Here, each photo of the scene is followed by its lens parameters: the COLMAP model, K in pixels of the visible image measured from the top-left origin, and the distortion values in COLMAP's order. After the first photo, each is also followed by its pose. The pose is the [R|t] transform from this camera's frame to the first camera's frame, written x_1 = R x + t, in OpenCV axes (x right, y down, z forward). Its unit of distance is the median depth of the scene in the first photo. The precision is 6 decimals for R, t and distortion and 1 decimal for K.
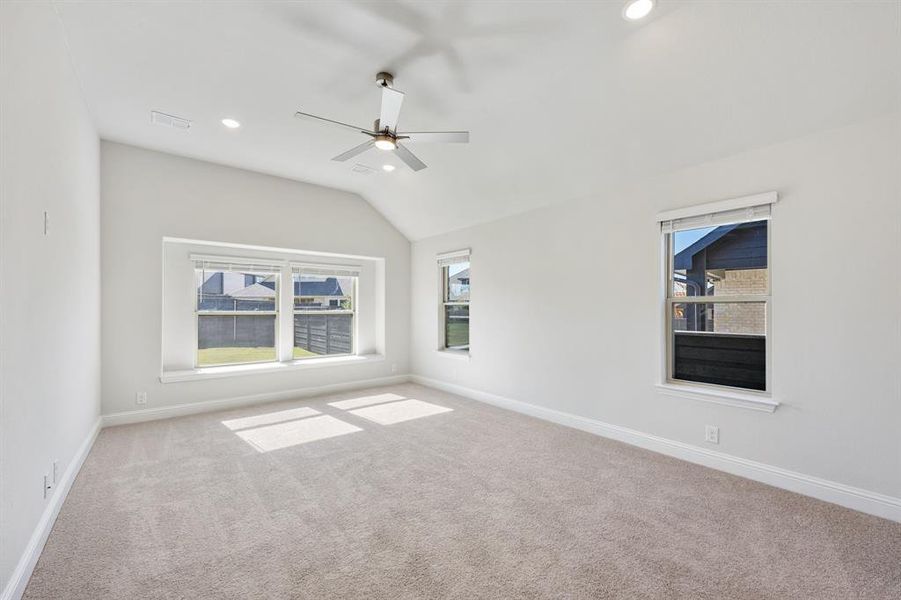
lens RADIAL K [[362.6, 0, 448.7], [0, 362.6, 307.0], [0, 0, 1]] dist [0.002345, 0.000059]
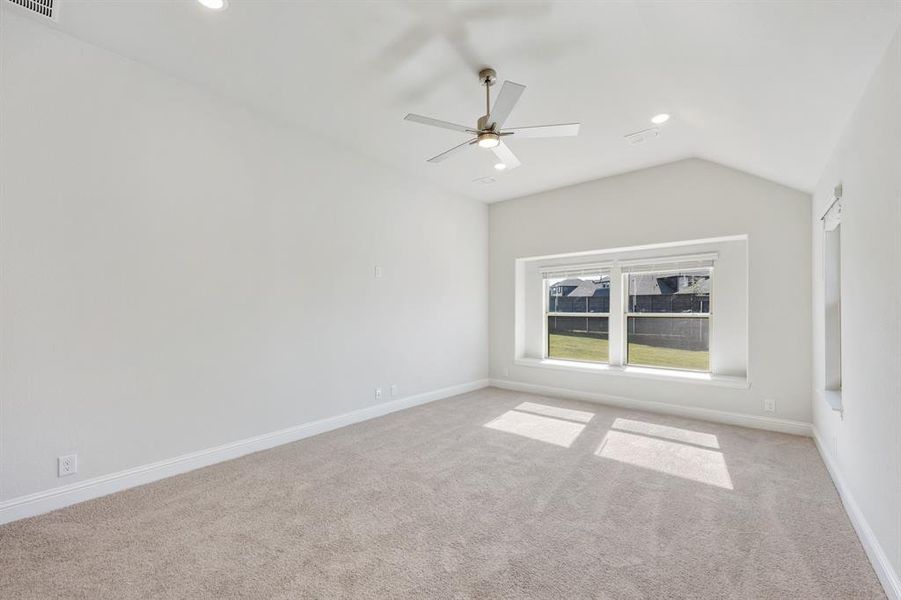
lens RADIAL K [[362.6, 0, 454.1], [0, 362.6, 299.3], [0, 0, 1]] dist [0.002345, 0.000059]
pose [[0.192478, -0.037685, -0.980577, 0.479763], [0.001993, 0.999275, -0.038013, 0.012486], [0.981299, 0.005362, 0.192414, 0.461132]]
